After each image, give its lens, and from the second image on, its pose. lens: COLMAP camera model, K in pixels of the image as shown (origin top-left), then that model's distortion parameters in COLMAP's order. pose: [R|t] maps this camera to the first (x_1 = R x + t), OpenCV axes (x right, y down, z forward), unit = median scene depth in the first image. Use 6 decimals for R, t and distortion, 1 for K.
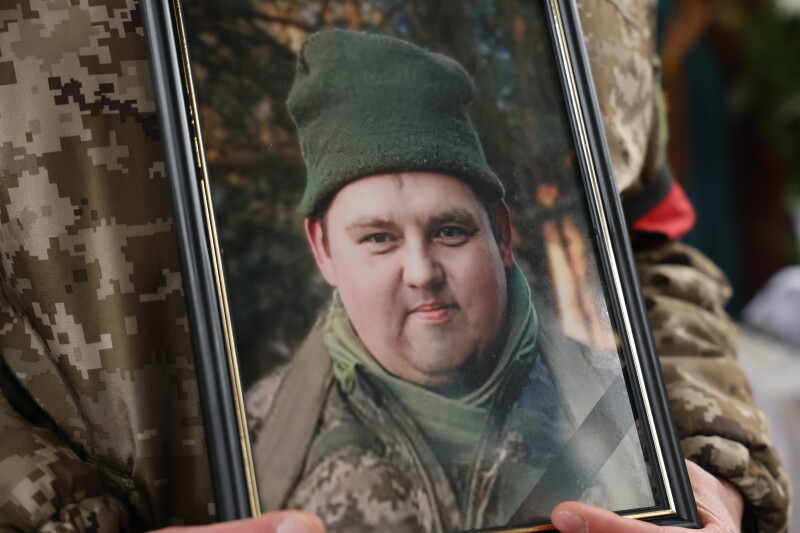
lens RADIAL K [[1420.5, 0, 400.3], [0, 1420.5, 266.9], [0, 0, 1]] dist [0.261675, 0.000000]
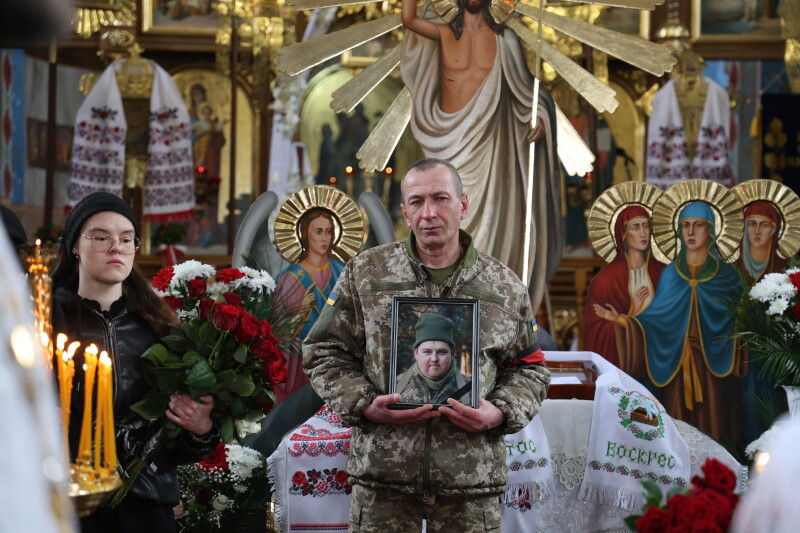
lens RADIAL K [[2419.4, 0, 400.0], [0, 2419.4, 266.6], [0, 0, 1]] dist [0.015504, 0.000000]
pose [[0.916140, 0.036574, -0.399186, 3.496508], [-0.091051, 0.988786, -0.118371, 0.744934], [0.390380, 0.144791, 0.909197, -7.330387]]
